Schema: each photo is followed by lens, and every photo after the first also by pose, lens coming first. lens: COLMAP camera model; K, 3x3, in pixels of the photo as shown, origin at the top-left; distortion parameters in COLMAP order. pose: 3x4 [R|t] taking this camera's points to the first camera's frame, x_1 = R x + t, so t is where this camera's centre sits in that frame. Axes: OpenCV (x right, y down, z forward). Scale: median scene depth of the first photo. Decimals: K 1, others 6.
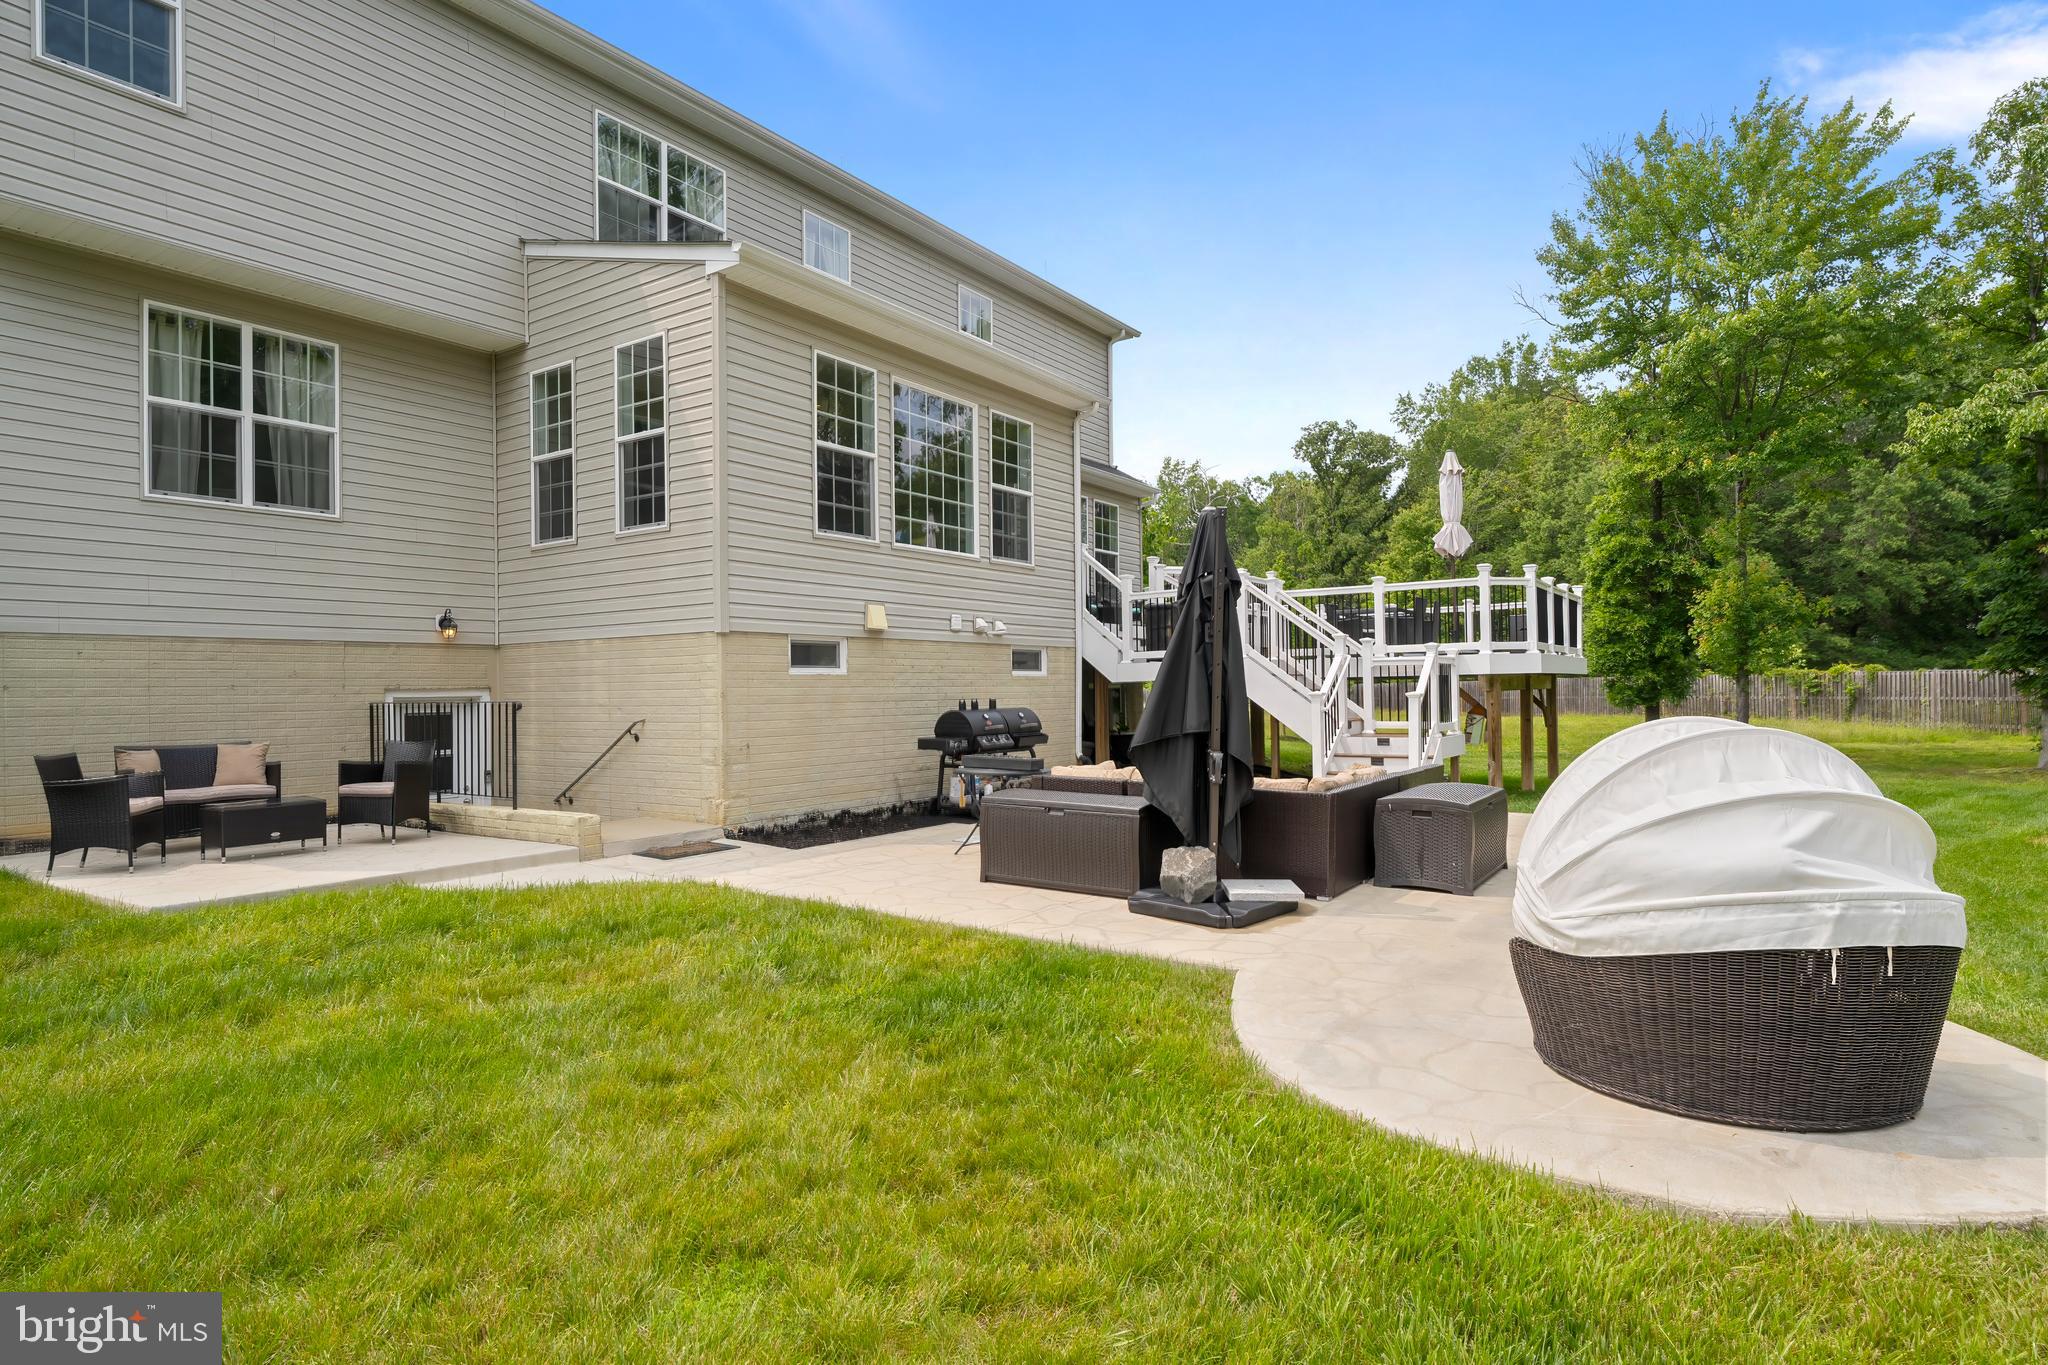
lens RADIAL K [[1114.9, 0, 1040.7], [0, 1114.9, 681.1], [0, 0, 1]] dist [0.000174, 0.000547]
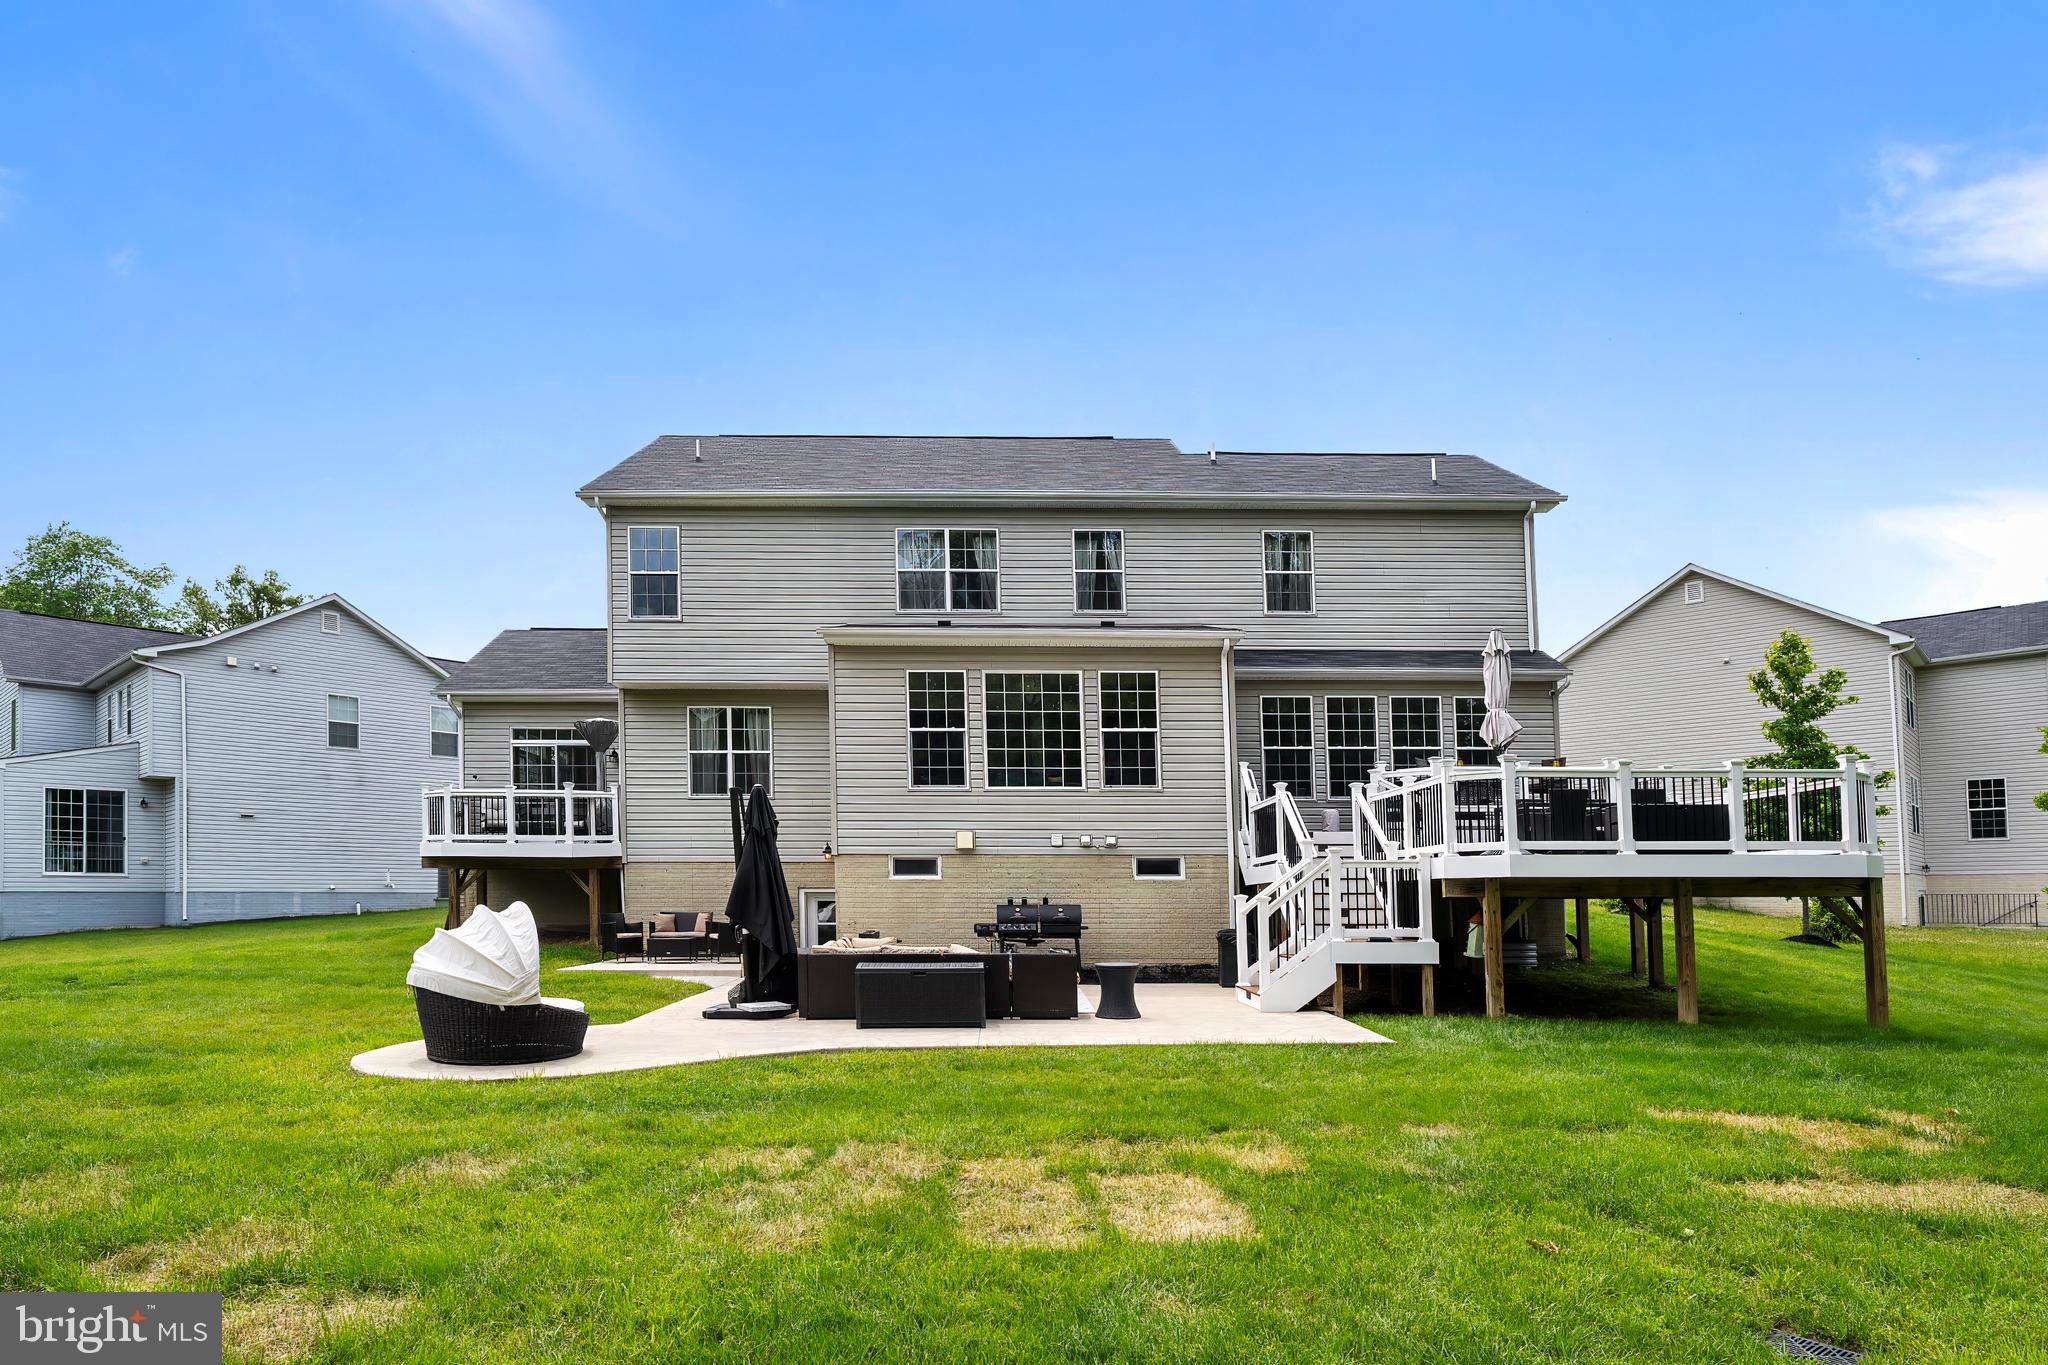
lens RADIAL K [[1133.7, 0, 994.6], [0, 1133.7, 913.3], [0, 0, 1]] dist [0.004225, 0.002684]
pose [[0.573065, 0.023737, -0.819166, 1.176958], [-0.001497, 0.999609, 0.027918, -0.003271], [0.819508, -0.014773, 0.572877, 0.194806]]
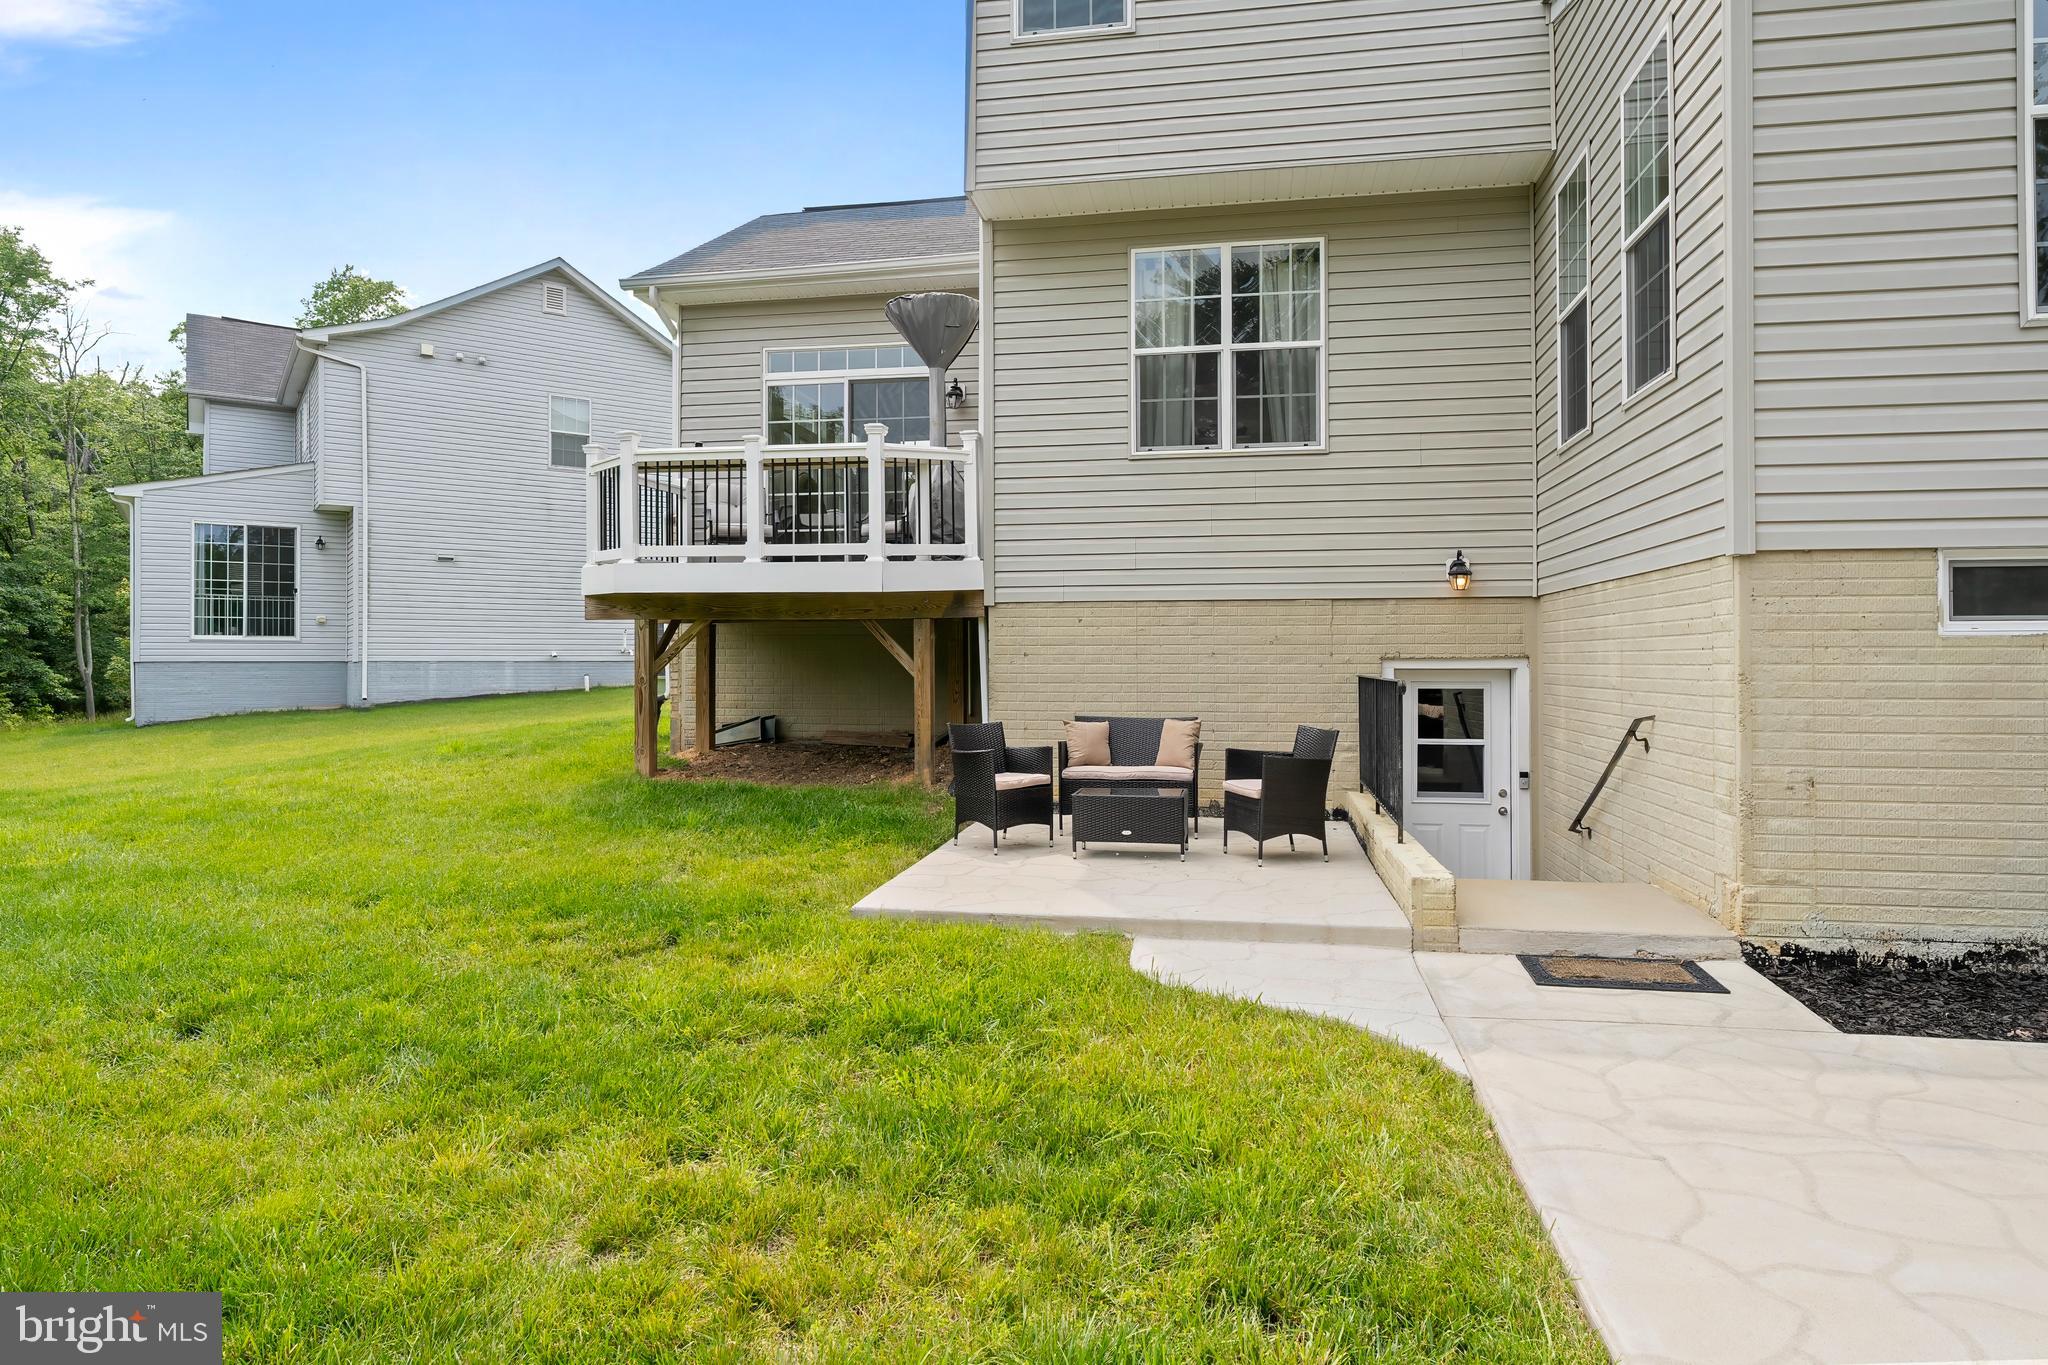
lens RADIAL K [[1151.4, 0, 1030.8], [0, 1151.4, 655.2], [0, 0, 1]] dist [-0.004056, -0.000950]
pose [[0.399321, 0.008344, -0.916773, 0.060855], [0.003657, 0.999936, 0.010694, -0.004213], [0.916804, -0.007623, 0.399265, 0.459059]]
